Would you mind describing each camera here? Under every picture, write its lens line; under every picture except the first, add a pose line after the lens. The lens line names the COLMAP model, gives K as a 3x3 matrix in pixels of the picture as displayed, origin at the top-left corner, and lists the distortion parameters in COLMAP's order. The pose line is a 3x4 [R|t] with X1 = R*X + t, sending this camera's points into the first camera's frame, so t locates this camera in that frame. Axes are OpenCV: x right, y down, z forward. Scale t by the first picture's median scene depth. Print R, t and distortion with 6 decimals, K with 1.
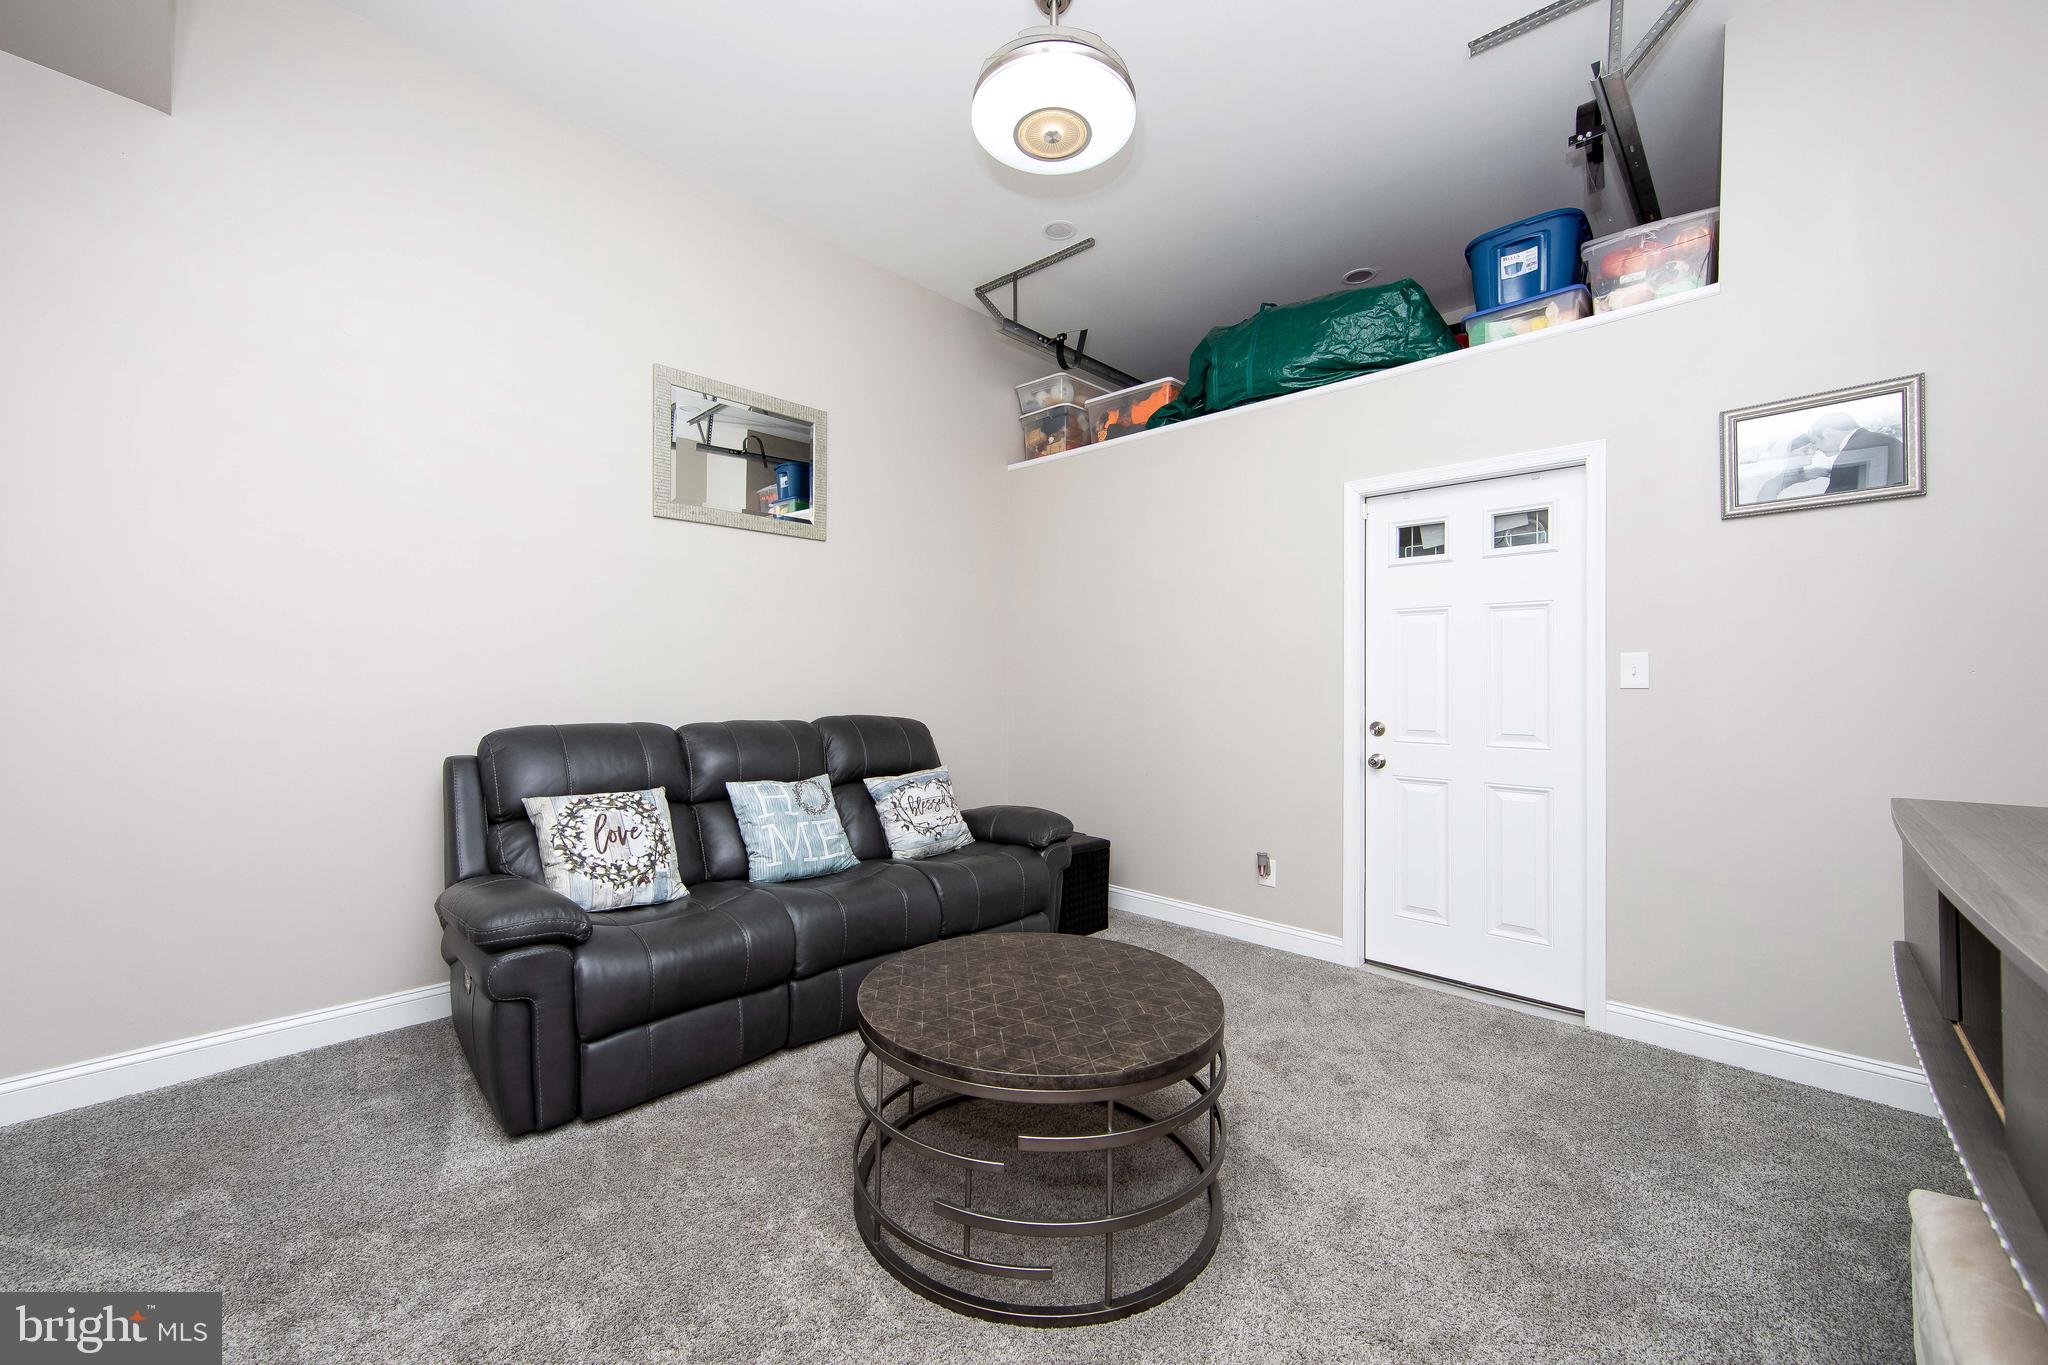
lens RADIAL K [[797.3, 0, 1008.2], [0, 797.3, 683.3], [0, 0, 1]] dist [0.001571, 0.005765]
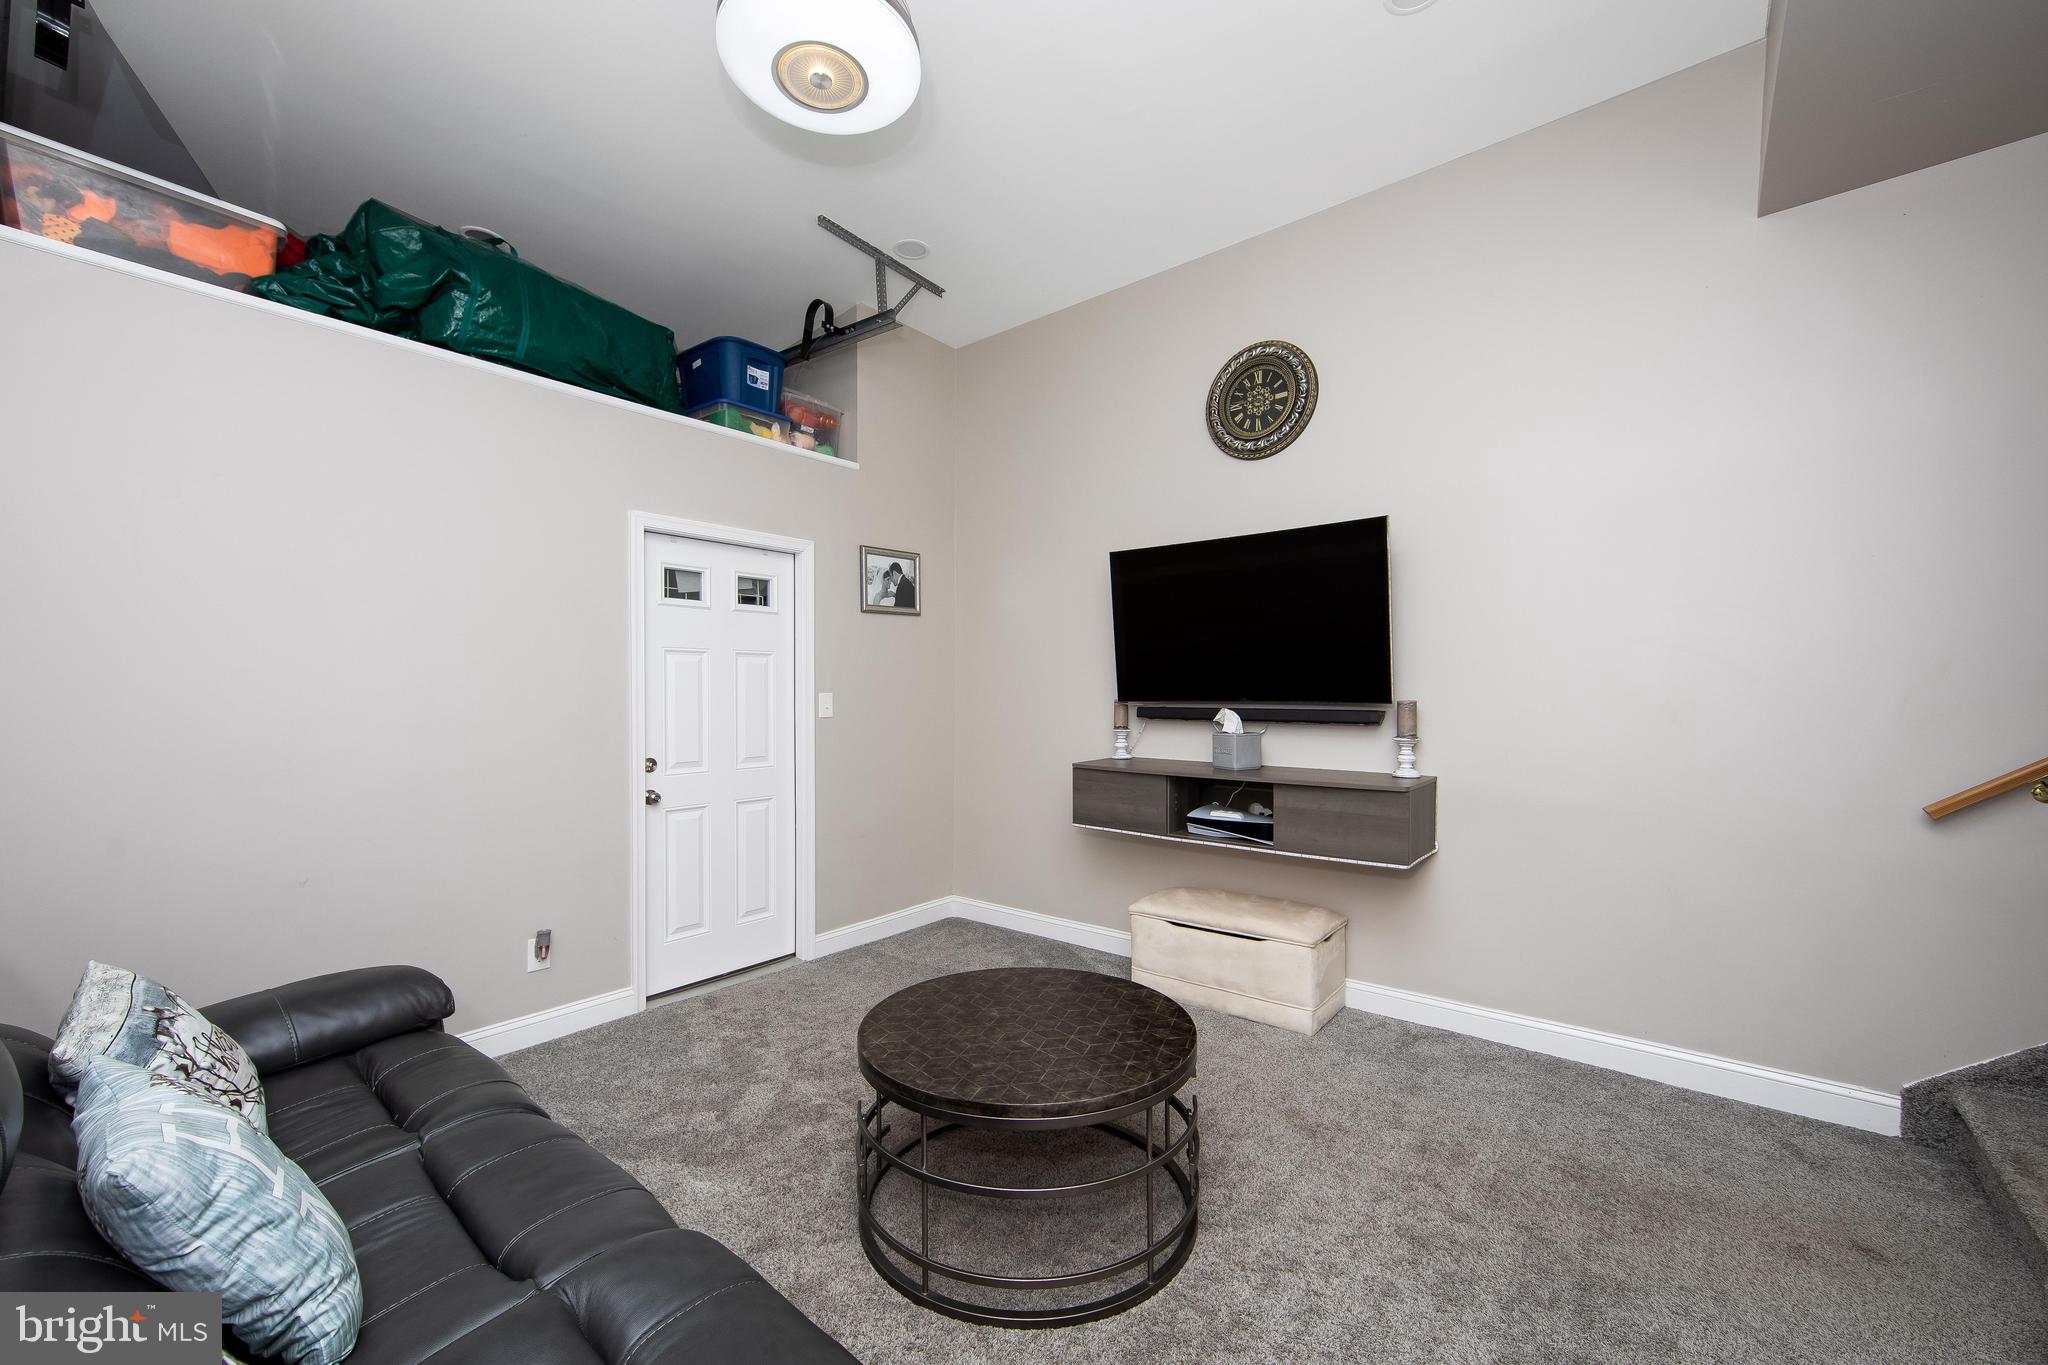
lens RADIAL K [[801.7, 0, 1026.1], [0, 801.7, 713.7], [0, 0, 1]] dist [0.001197, 0.000098]
pose [[-0.083469, -0.032424, 0.995983, -0.666212], [0.003120, 0.999457, 0.032798, -0.044757], [-0.996505, 0.005845, -0.083323, 0.706726]]
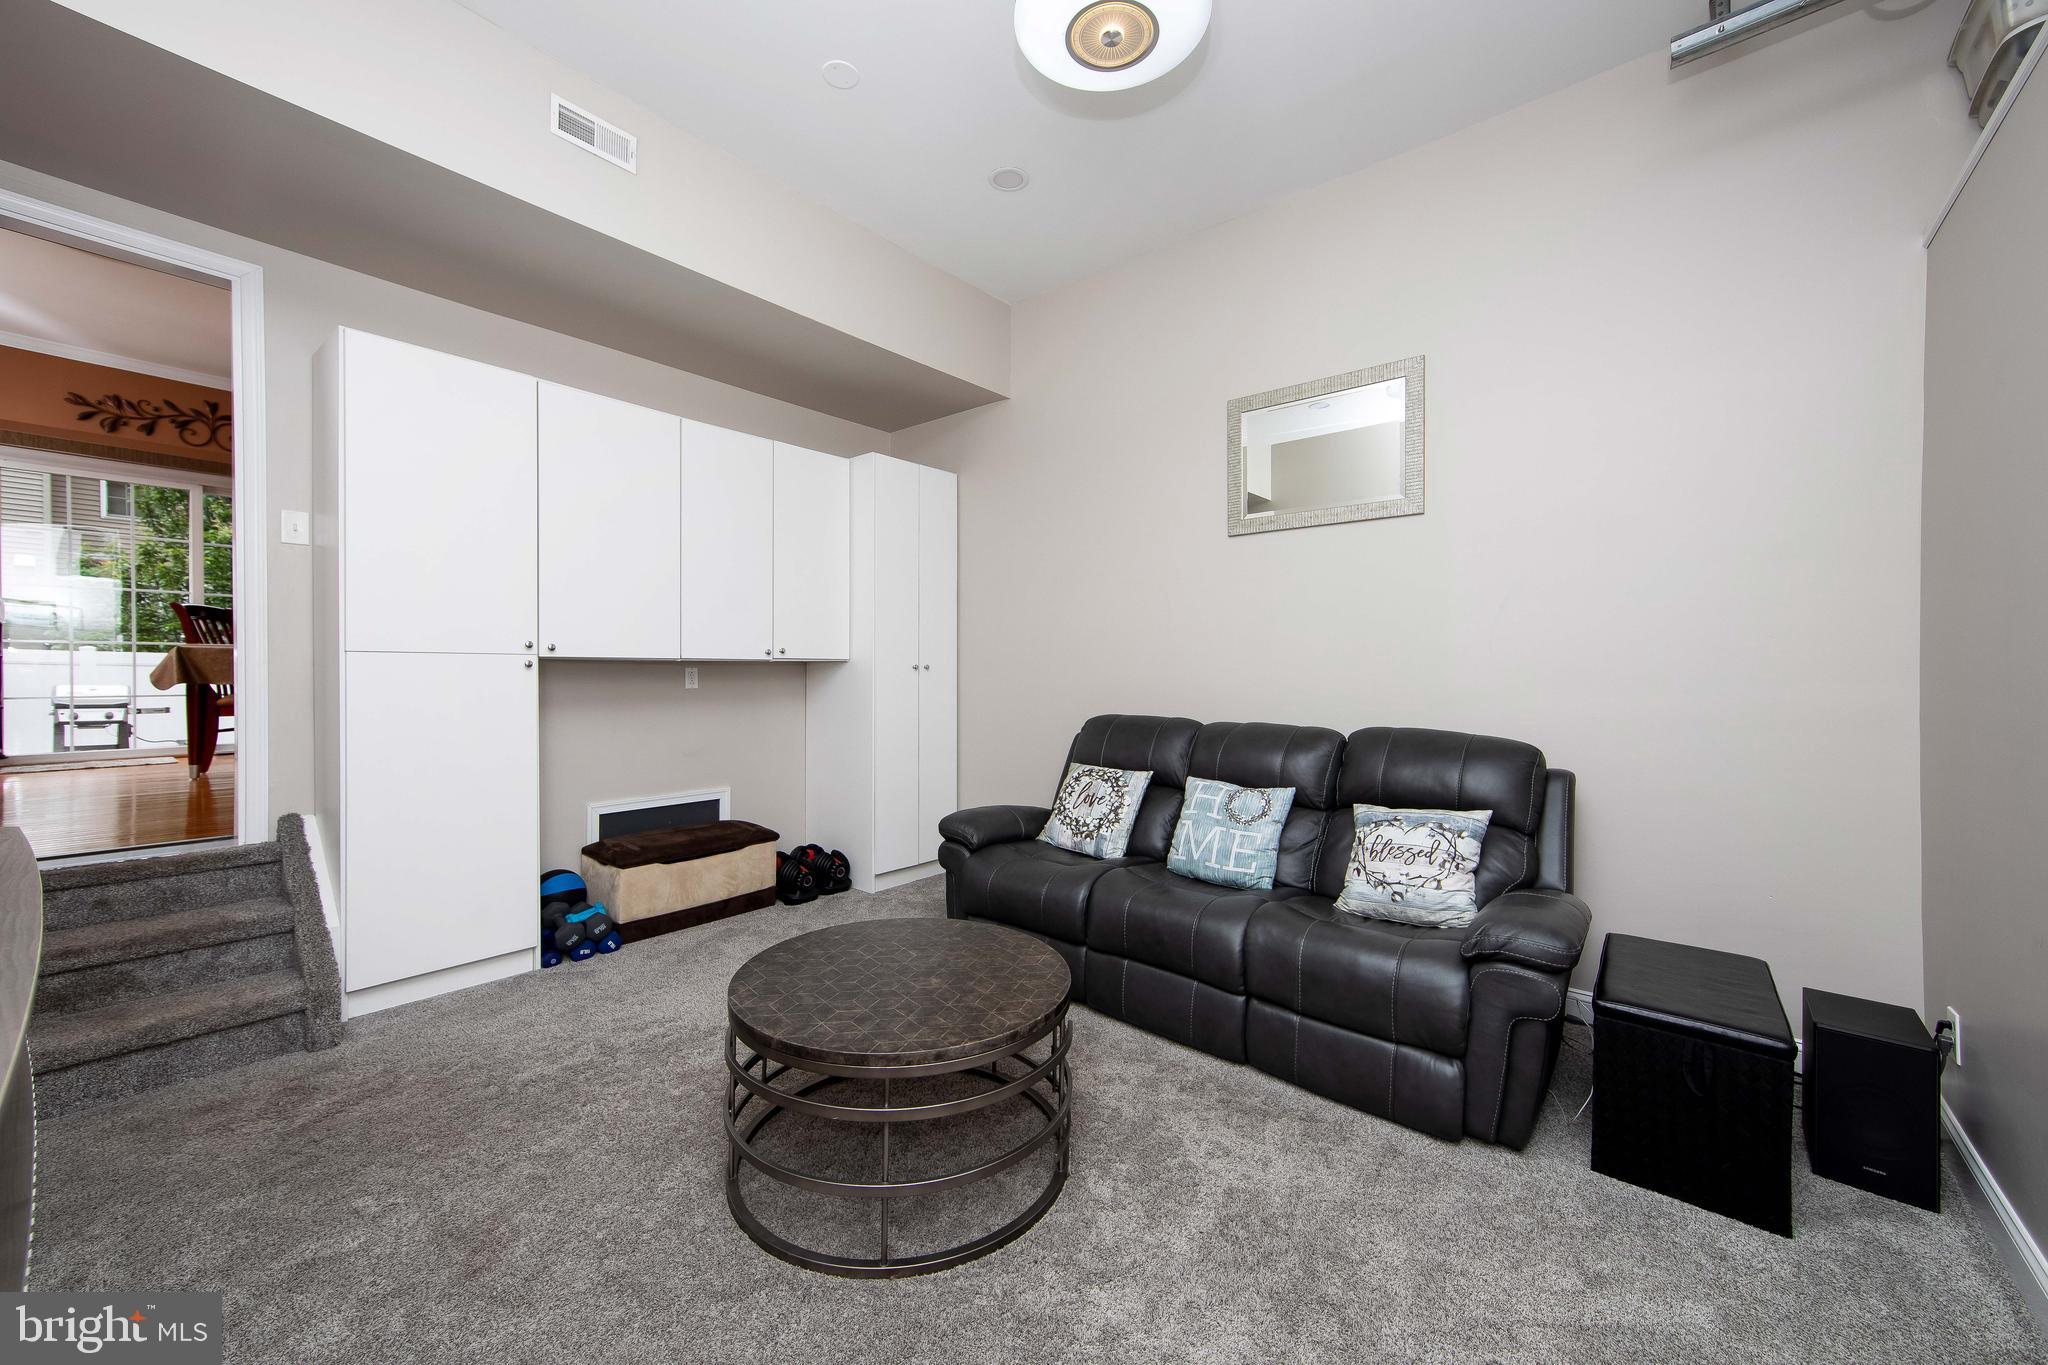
lens RADIAL K [[799.1, 0, 1024.5], [0, 799.1, 679.2], [0, 0, 1]] dist [-0.000505, 0.004534]
pose [[0.075516, 0.005895, -0.997127, 0.730766], [-0.009128, 0.999945, 0.005220, -0.012744], [0.997103, 0.008707, 0.075565, 0.698949]]
